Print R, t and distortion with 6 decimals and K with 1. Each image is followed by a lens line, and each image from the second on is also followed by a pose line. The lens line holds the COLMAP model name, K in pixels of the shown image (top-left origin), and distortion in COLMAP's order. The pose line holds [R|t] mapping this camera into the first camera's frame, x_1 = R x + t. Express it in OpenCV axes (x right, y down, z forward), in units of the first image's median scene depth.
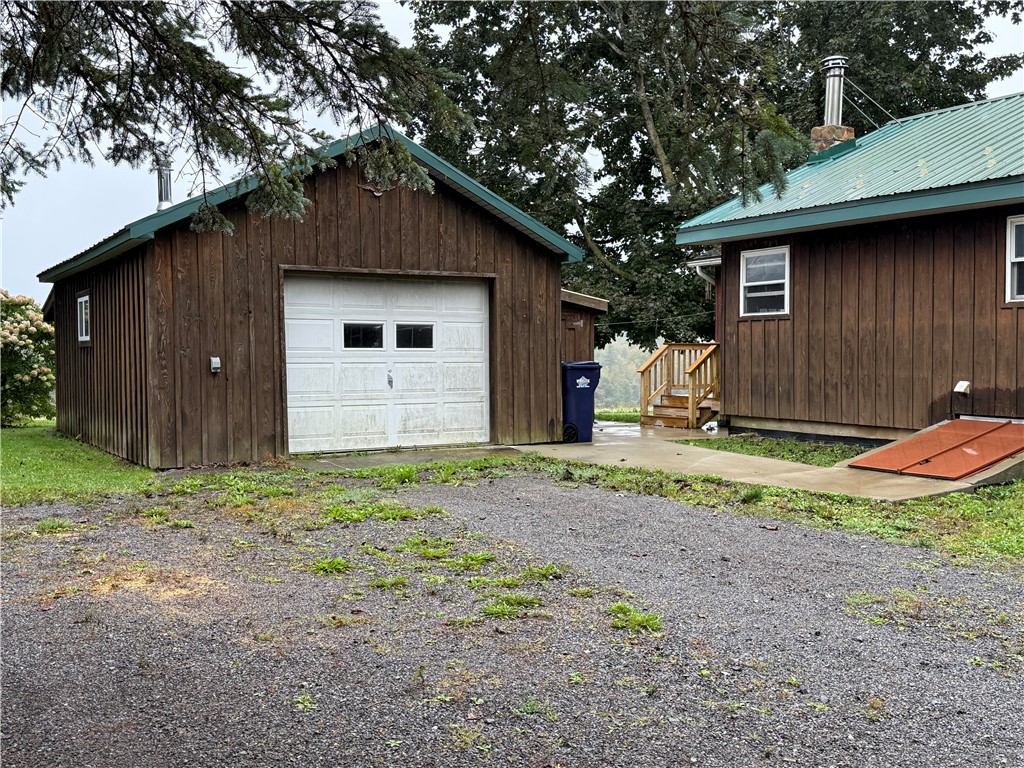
lens RADIAL K [[1028.1, 0, 513.2], [0, 1028.1, 389.0], [0, 0, 1]] dist [0.005282, 0.000000]
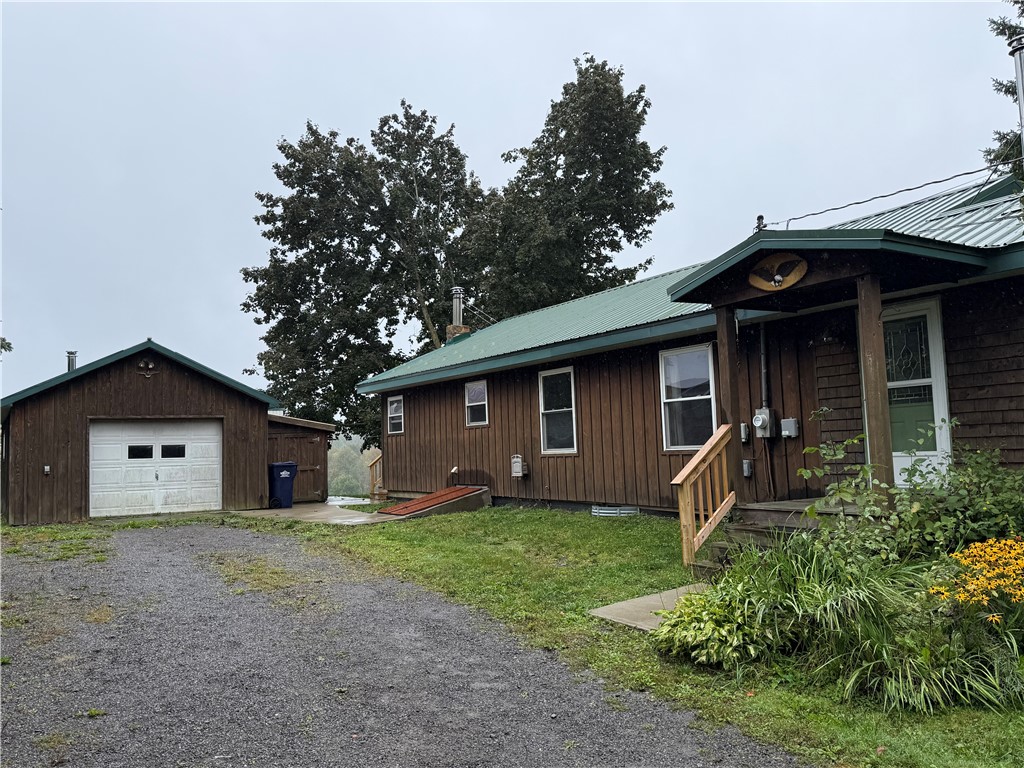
lens RADIAL K [[835.5, 0, 511.8], [0, 835.5, 376.0], [0, 0, 1]] dist [-0.019084, -0.024522]
pose [[0.995946, -0.023087, 0.086940, 0.392480], [0.033944, 0.991507, -0.125543, 0.022775], [-0.083304, 0.127985, 0.988271, -0.546506]]
